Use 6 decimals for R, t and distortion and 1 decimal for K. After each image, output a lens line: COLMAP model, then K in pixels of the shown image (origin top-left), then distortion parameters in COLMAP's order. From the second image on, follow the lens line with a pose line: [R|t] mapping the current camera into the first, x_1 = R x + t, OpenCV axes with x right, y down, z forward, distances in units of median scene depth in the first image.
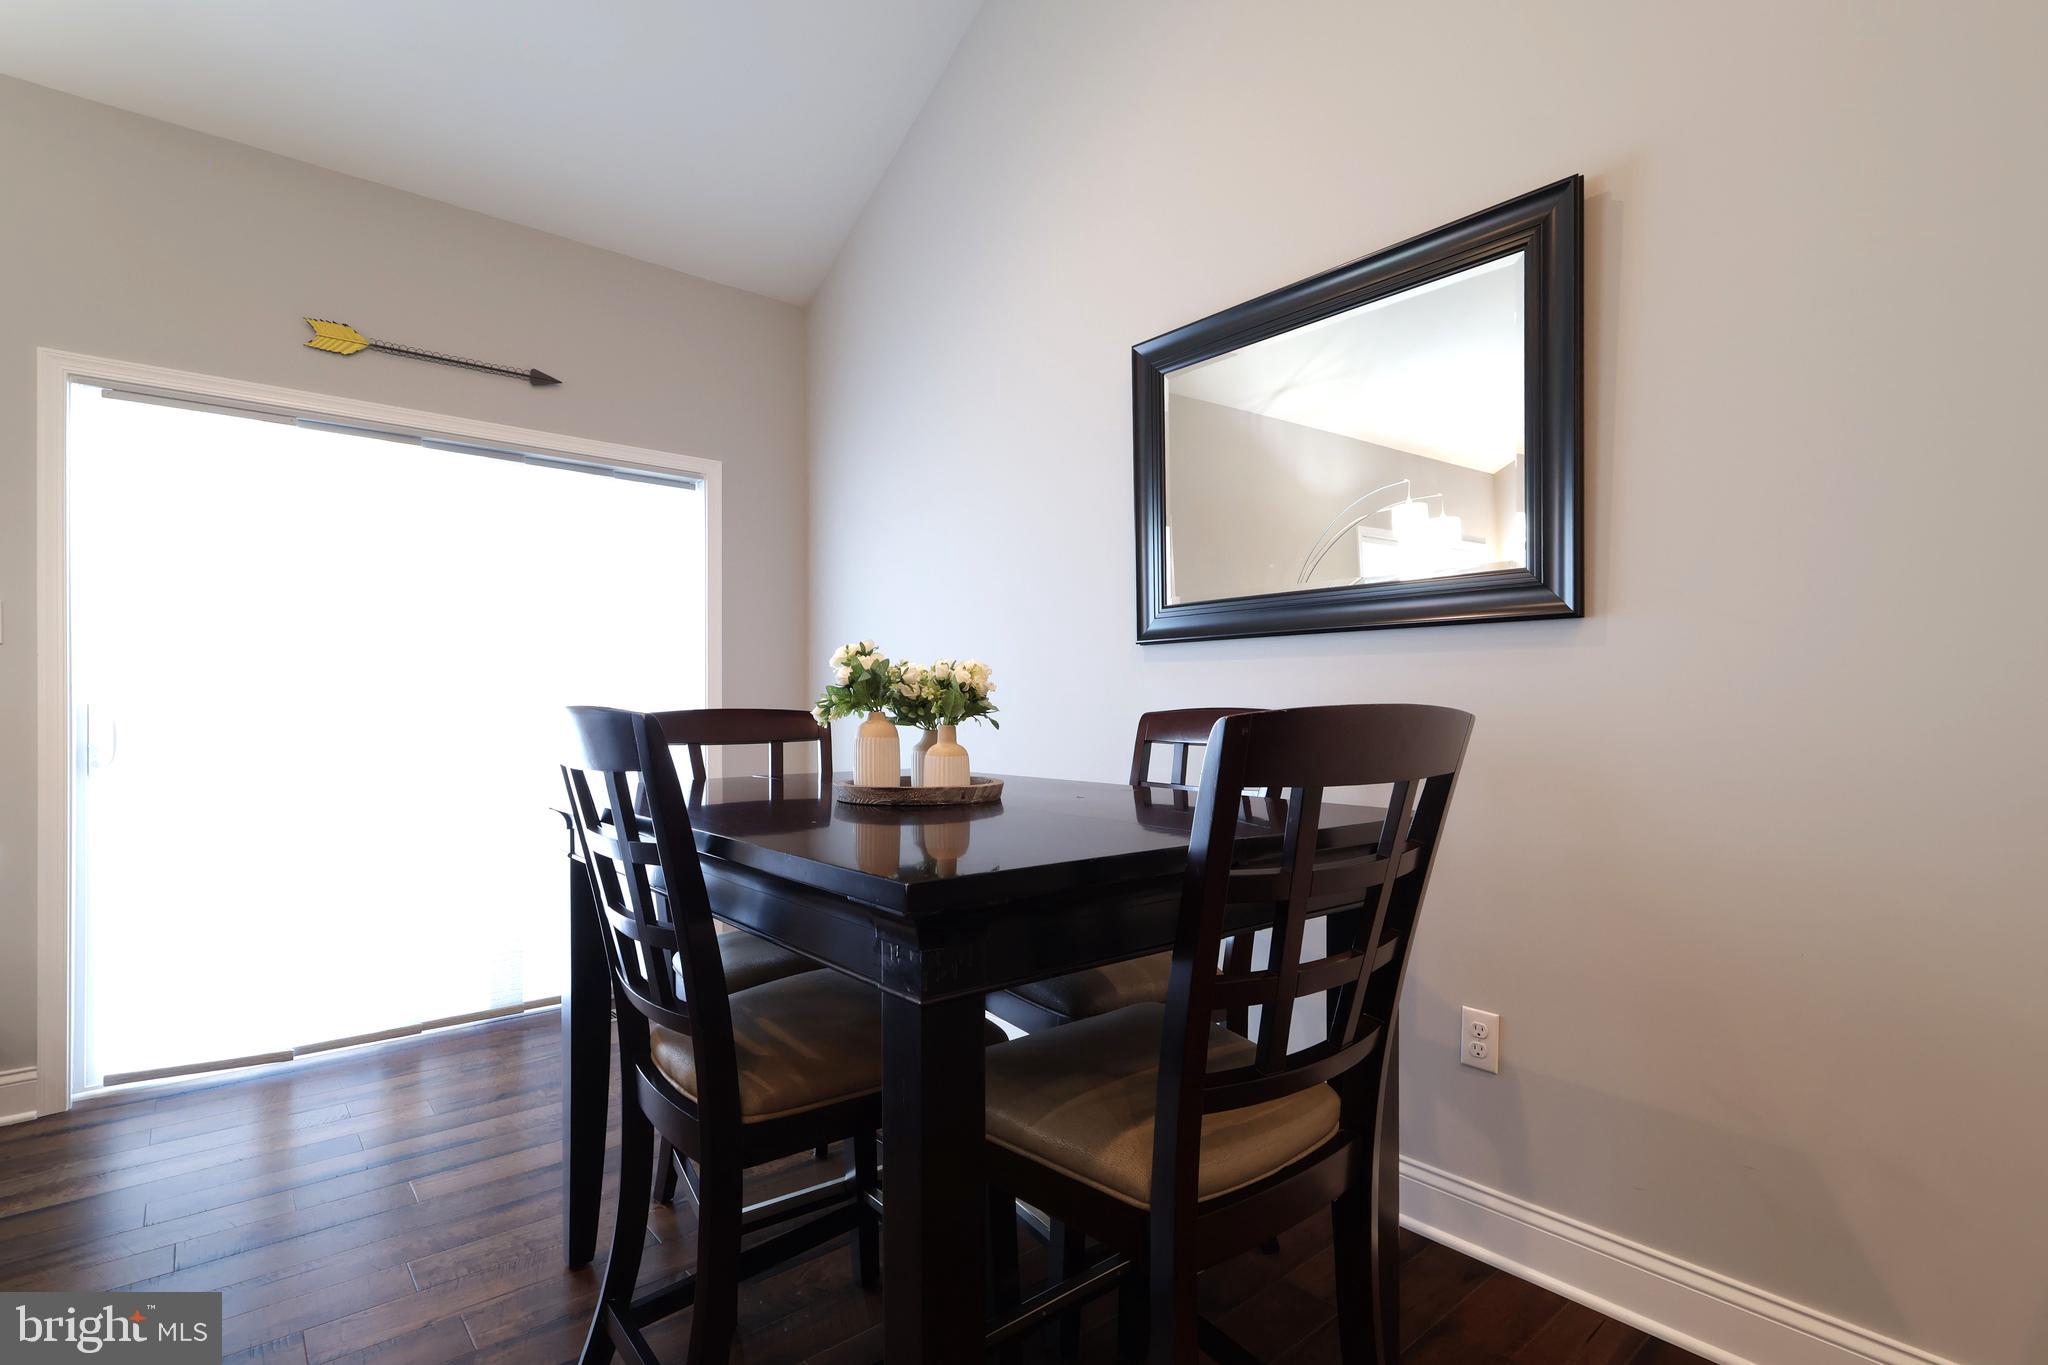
lens RADIAL K [[967.1, 0, 1040.0], [0, 967.1, 692.2], [0, 0, 1]] dist [0.000534, 0.000380]
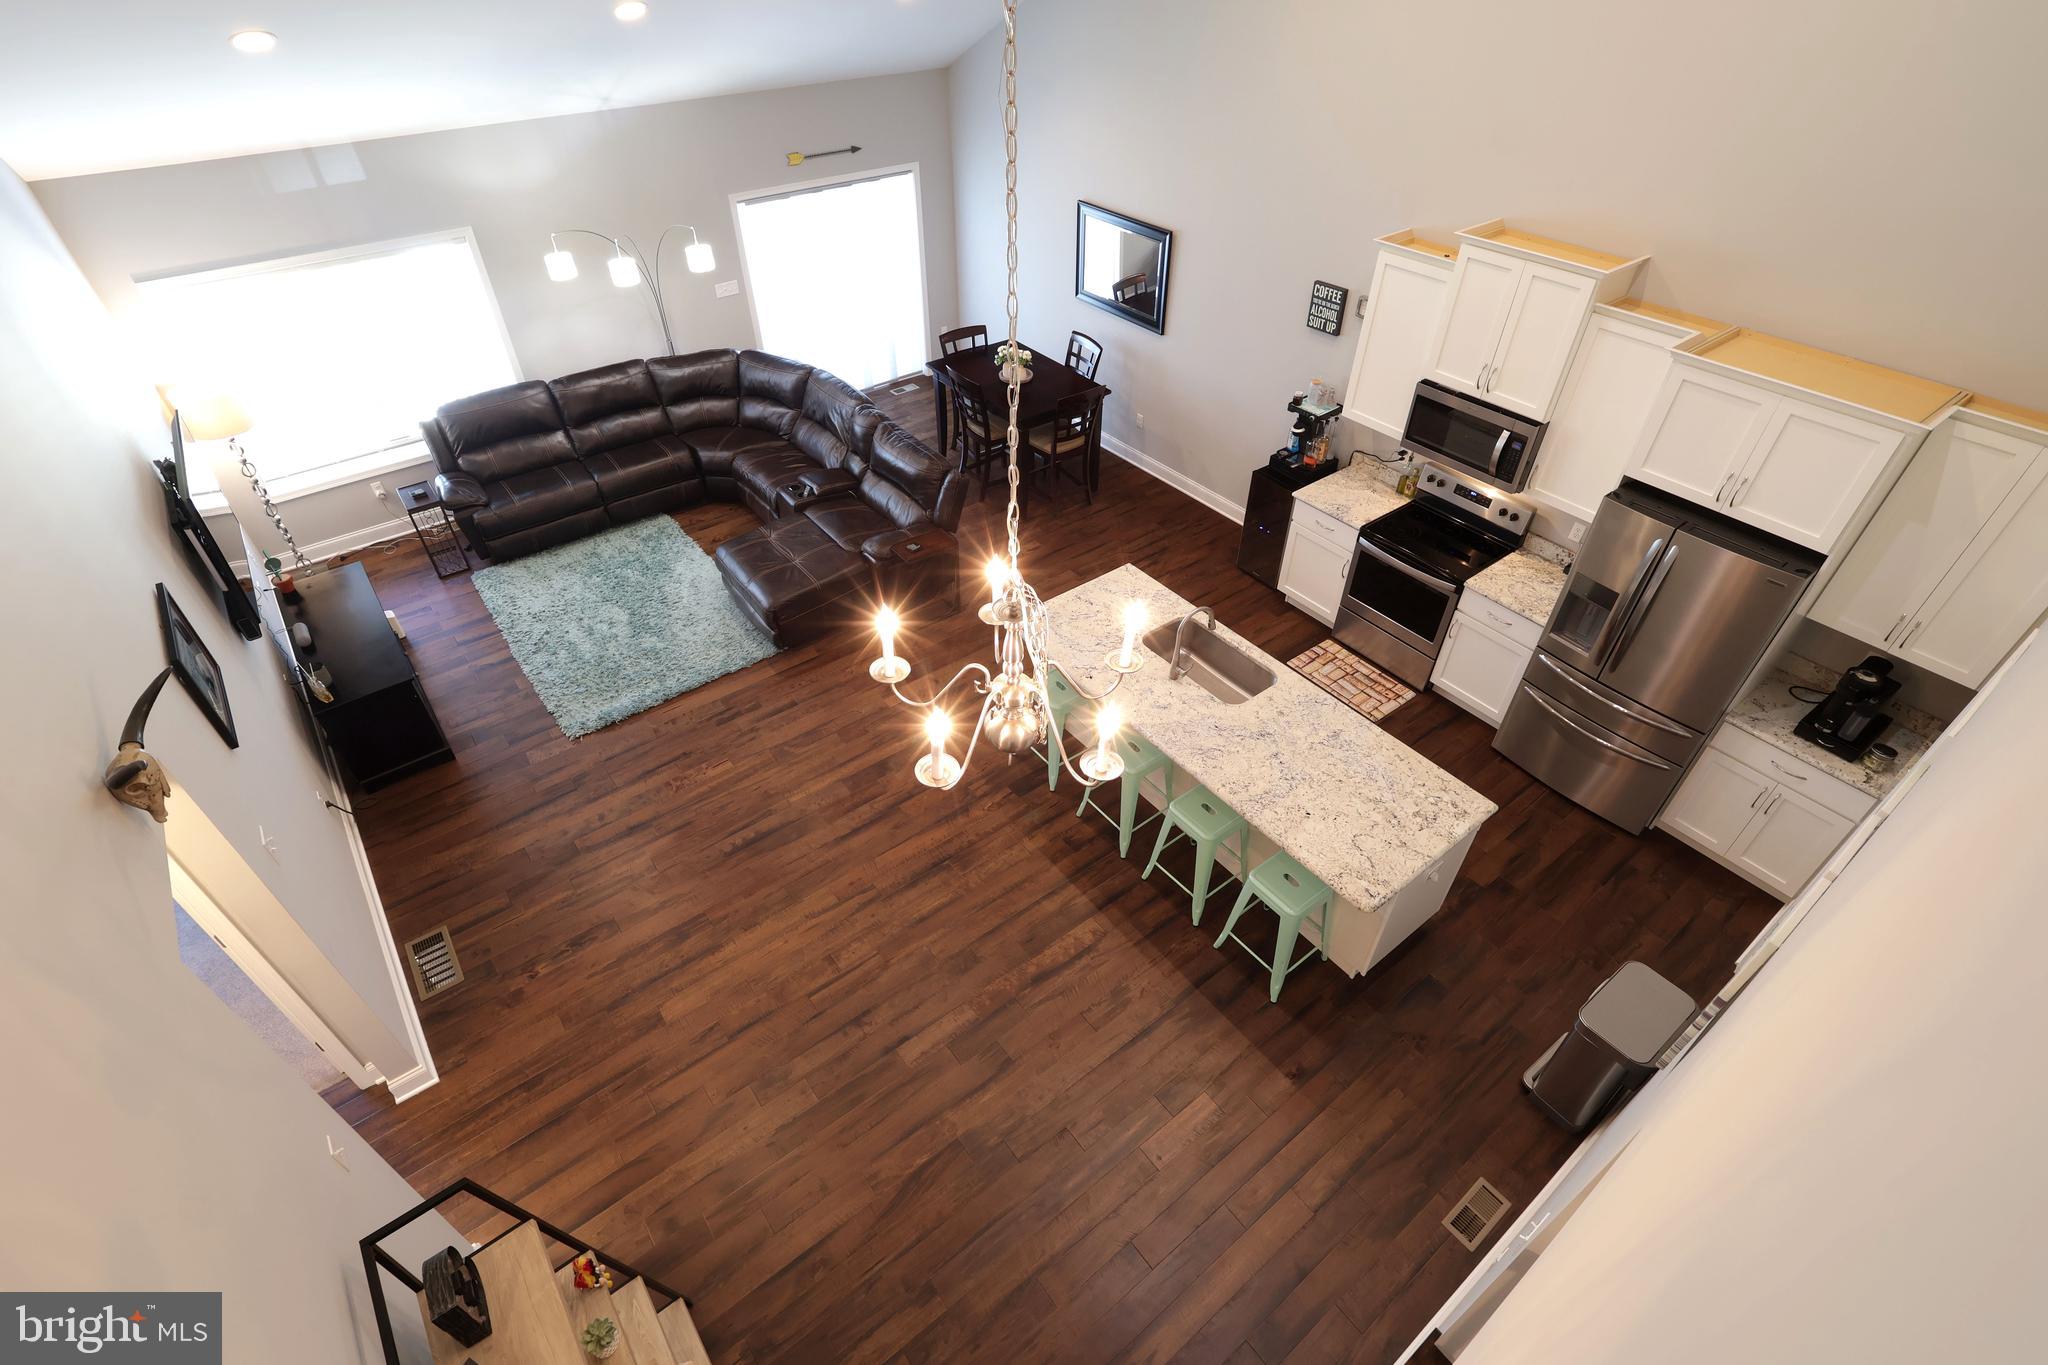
lens RADIAL K [[967.1, 0, 1022.9], [0, 967.1, 684.2], [0, 0, 1]] dist [0.000534, 0.000380]
pose [[0.997977, 0.042263, -0.047497, 0.200185], [0.000352, 0.743385, 0.668864, -1.916915], [0.063577, -0.667527, 0.741866, -3.504192]]
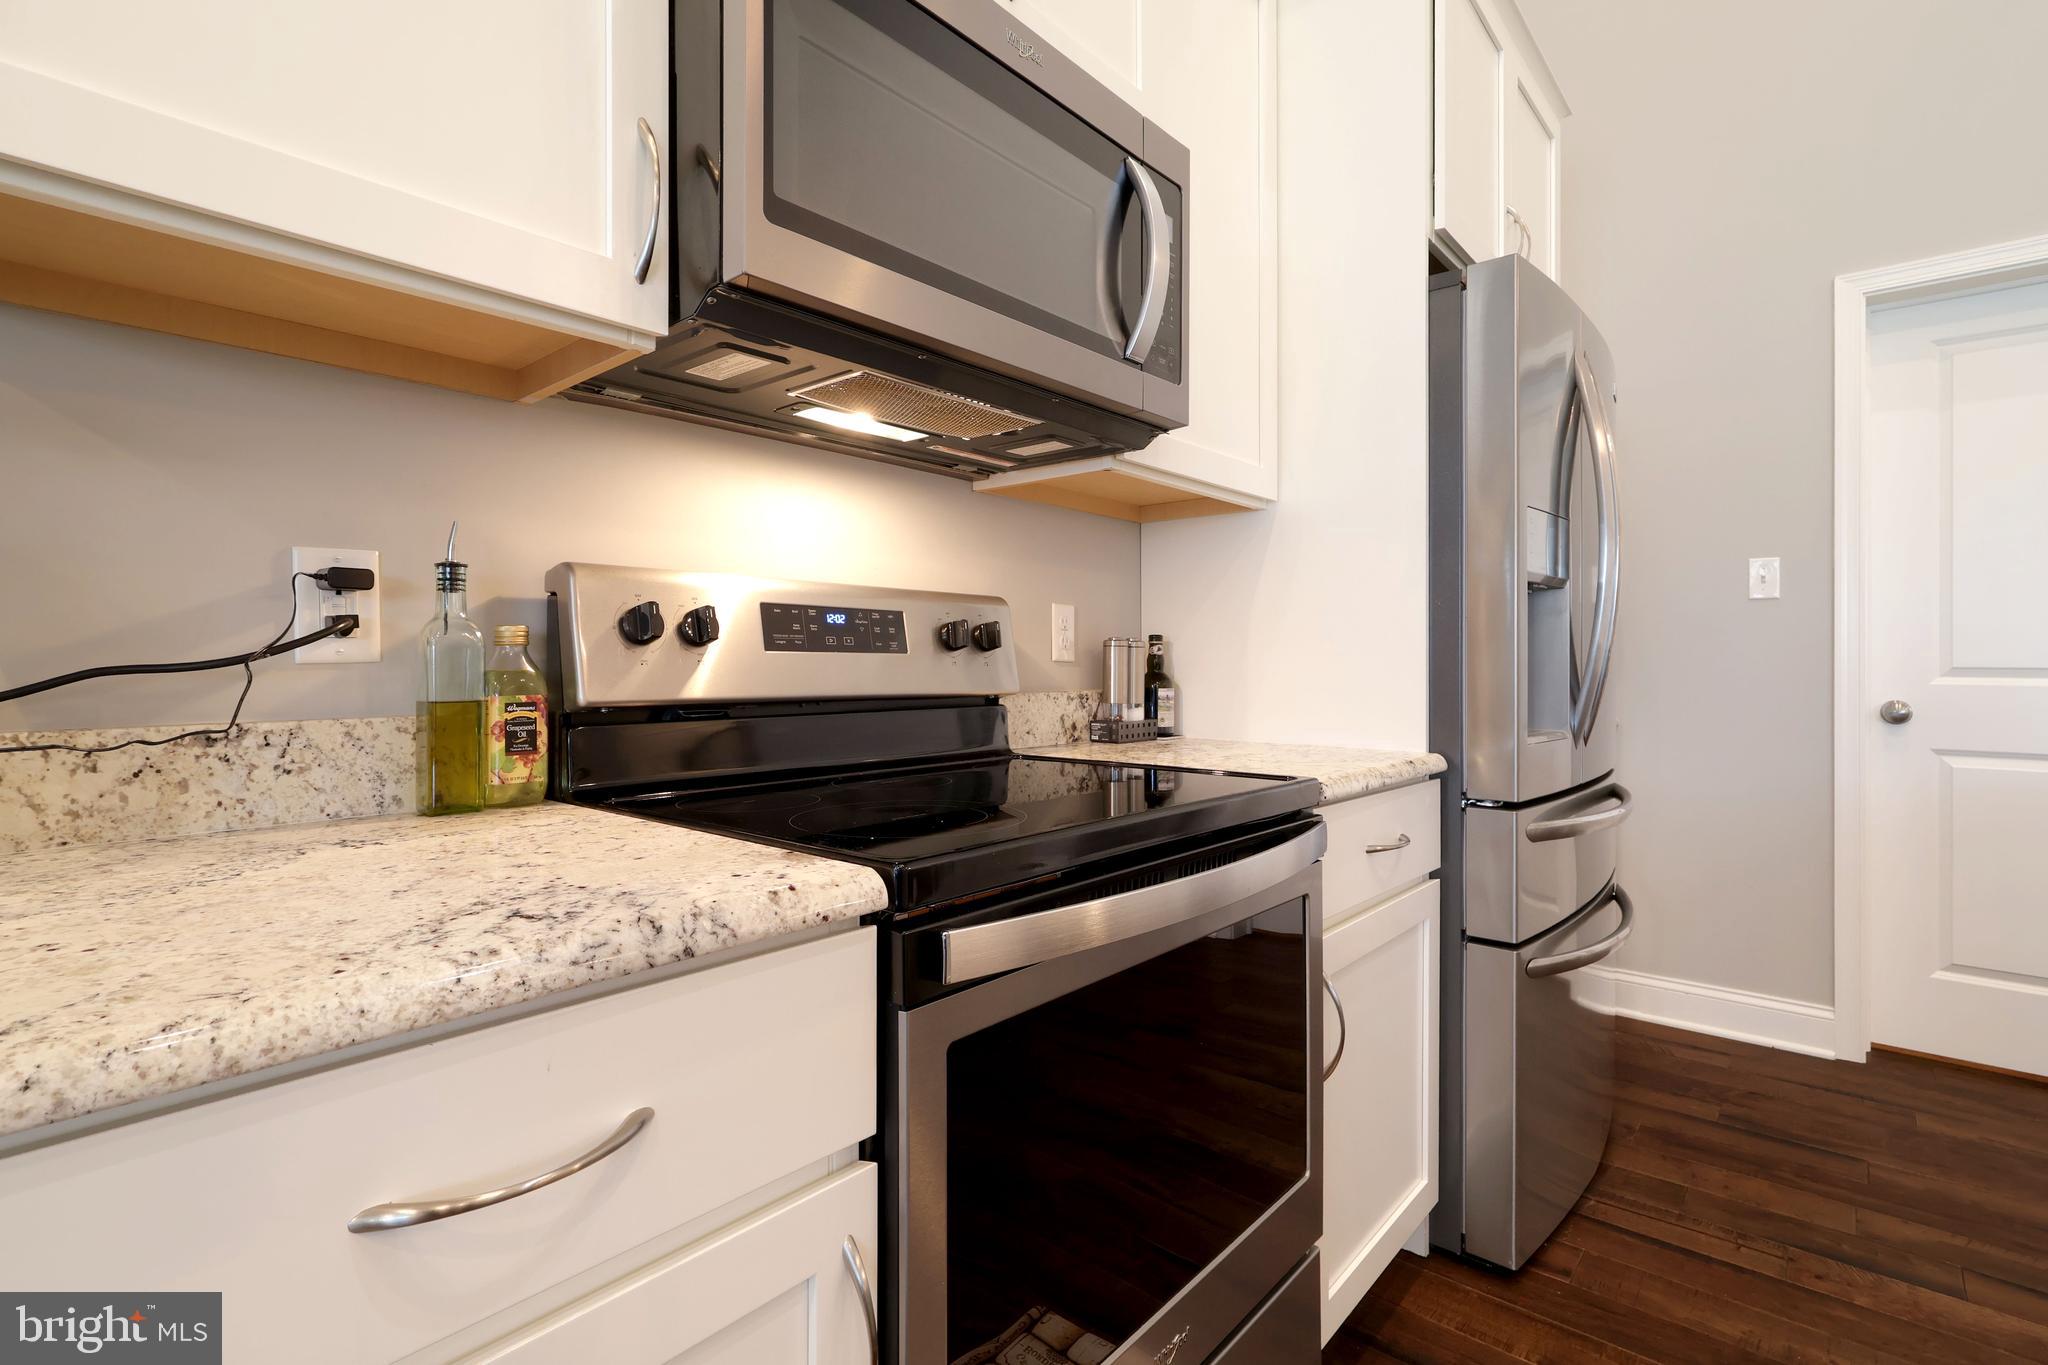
lens RADIAL K [[967.1, 0, 1019.5], [0, 967.1, 658.8], [0, 0, 1]] dist [0.000534, 0.000380]
pose [[-0.144518, 0.004721, 0.989491, 0.836033], [-0.014558, 0.999870, -0.006897, -0.011324], [-0.989395, -0.015401, -0.144431, -0.314825]]
